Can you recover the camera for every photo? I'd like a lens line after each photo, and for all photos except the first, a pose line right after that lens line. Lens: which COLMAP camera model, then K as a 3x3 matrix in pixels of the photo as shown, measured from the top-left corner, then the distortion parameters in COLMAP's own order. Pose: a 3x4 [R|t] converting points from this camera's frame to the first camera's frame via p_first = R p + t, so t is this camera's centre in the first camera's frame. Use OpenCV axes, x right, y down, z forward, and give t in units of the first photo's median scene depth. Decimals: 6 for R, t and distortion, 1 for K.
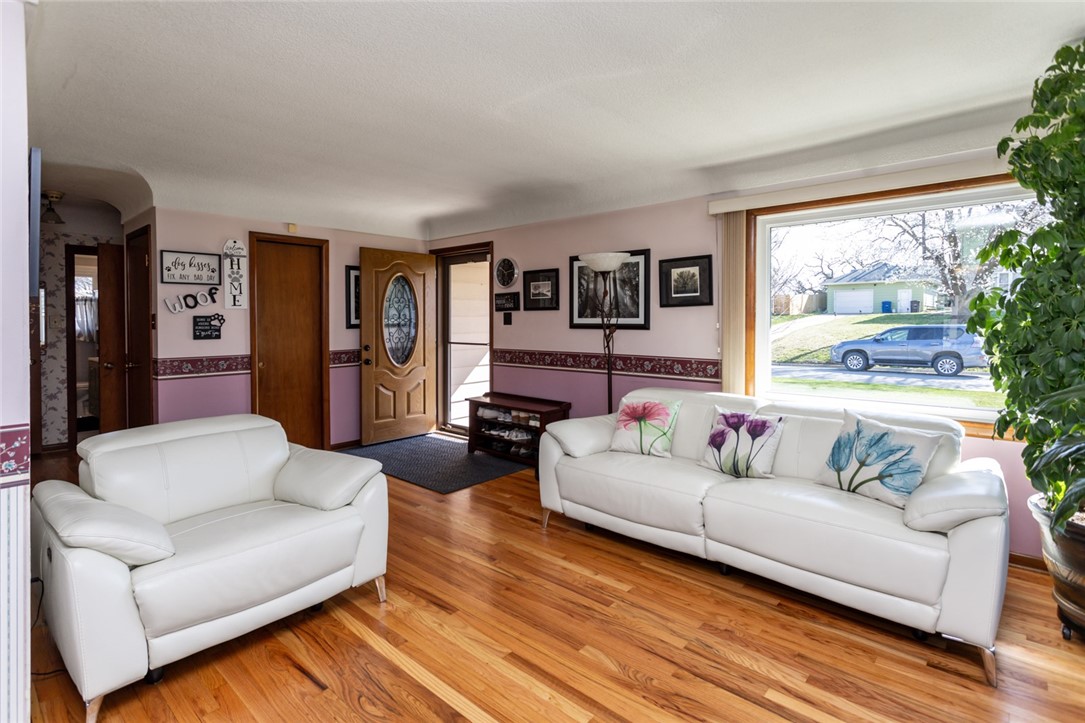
lens RADIAL K [[515.2, 0, 579.9], [0, 515.2, 332.7], [0, 0, 1]] dist [0.002999, 0.000500]
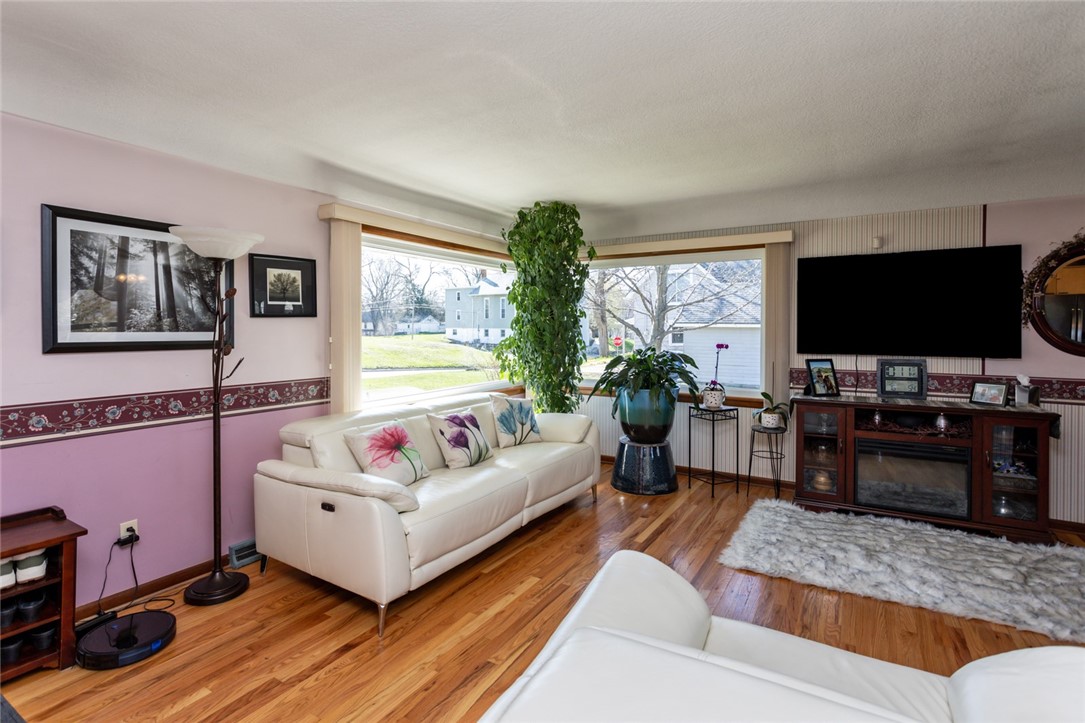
lens RADIAL K [[565.0, 0, 466.3], [0, 565.0, 331.4], [0, 0, 1]] dist [0.000967, 0.000290]
pose [[-0.082533, -0.003663, 0.996582, -0.680448], [0.024964, 0.999672, 0.005742, -0.026053], [-0.996276, 0.025353, -0.082414, 0.765445]]
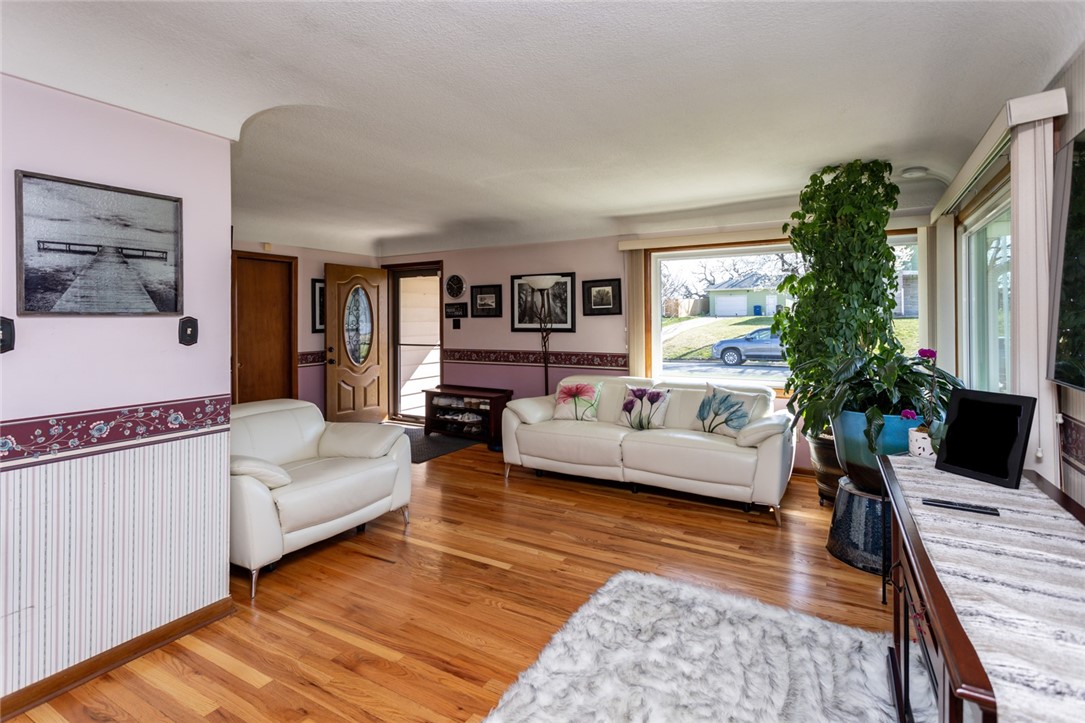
lens RADIAL K [[502.0, 0, 568.7], [0, 502.0, 314.0], [0, 0, 1]] dist [0.000051, 0.000226]
pose [[0.985584, -0.000842, 0.169186, -0.105310], [0.007670, 0.999182, -0.039709, -0.002026], [-0.169015, 0.040434, 0.984784, -0.290702]]
